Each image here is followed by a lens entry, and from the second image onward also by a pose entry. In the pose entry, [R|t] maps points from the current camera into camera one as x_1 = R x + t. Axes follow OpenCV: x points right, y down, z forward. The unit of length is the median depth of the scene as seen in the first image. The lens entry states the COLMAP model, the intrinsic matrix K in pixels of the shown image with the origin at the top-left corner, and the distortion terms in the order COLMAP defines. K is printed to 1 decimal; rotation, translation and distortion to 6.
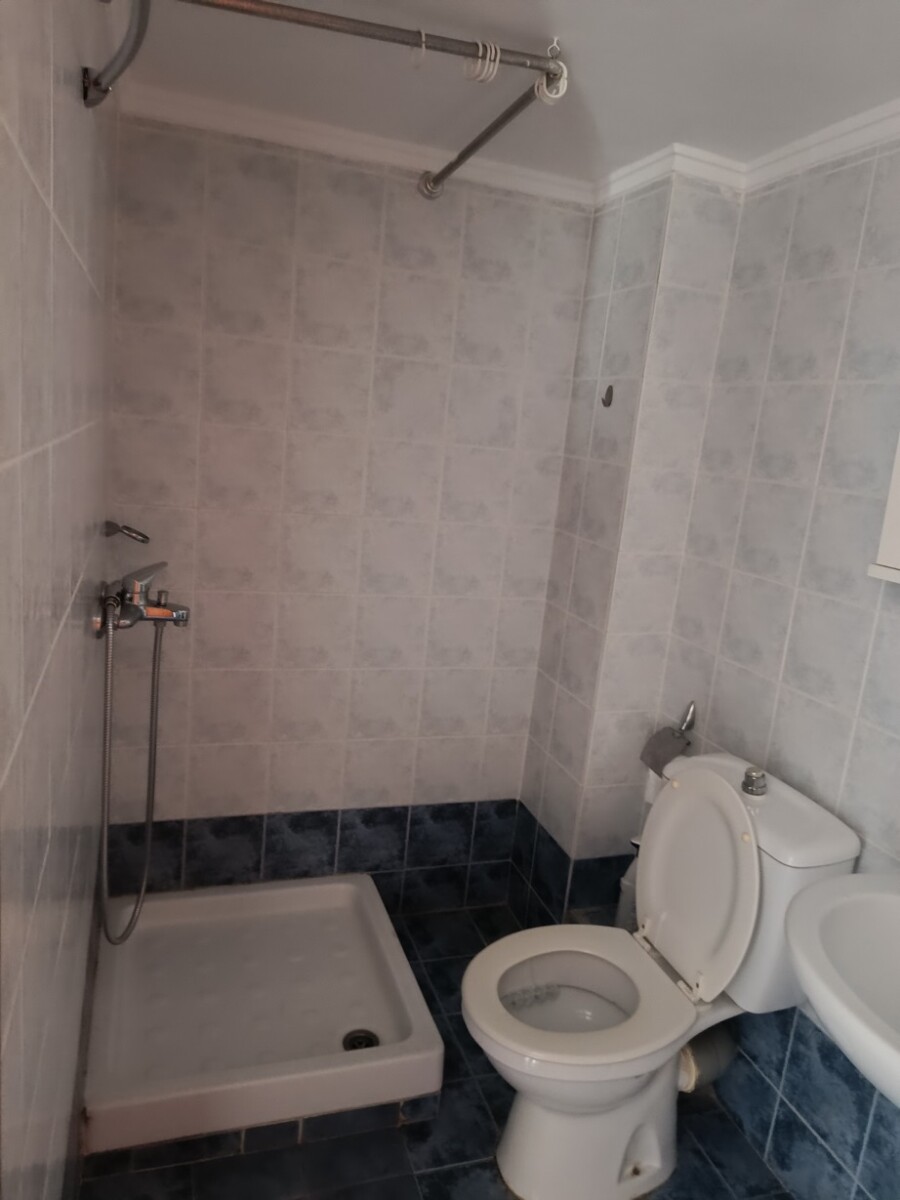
lens RADIAL K [[826.7, 0, 446.7], [0, 826.7, 595.0], [0, 0, 1]] dist [0.024299, -0.036078]
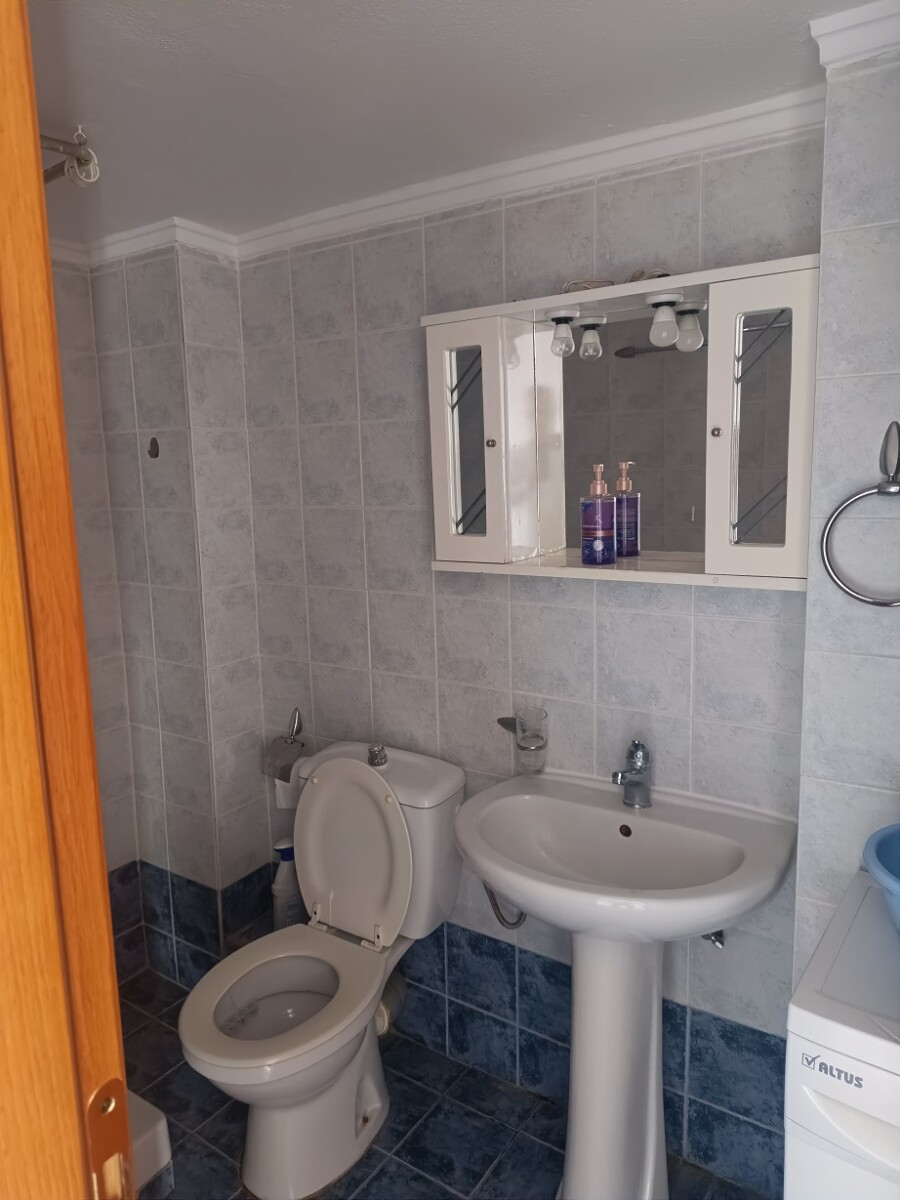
lens RADIAL K [[826.7, 0, 446.5], [0, 826.7, 596.9], [0, 0, 1]] dist [0.024299, -0.036078]
pose [[0.789846, -0.206198, 0.577603, -0.174205], [0.221058, 0.974199, 0.045492, -0.026711], [-0.572081, 0.091752, 0.815049, -0.049474]]
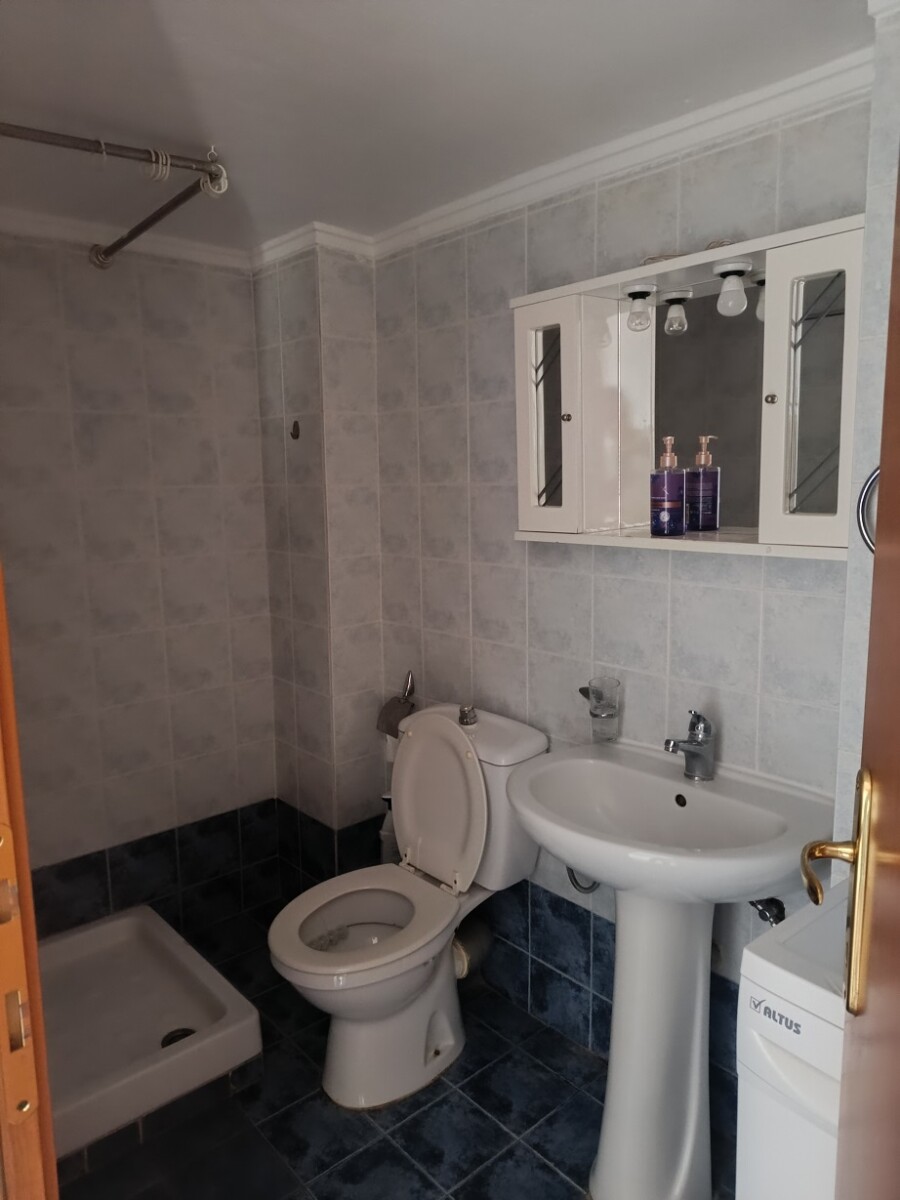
lens RADIAL K [[826.7, 0, 449.7], [0, 826.7, 599.0], [0, 0, 1]] dist [0.024299, -0.036078]
pose [[0.915955, -0.165847, 0.365406, -0.081050], [0.180477, 0.983561, -0.005989, 0.046569], [-0.358405, 0.071433, 0.930829, -0.171131]]
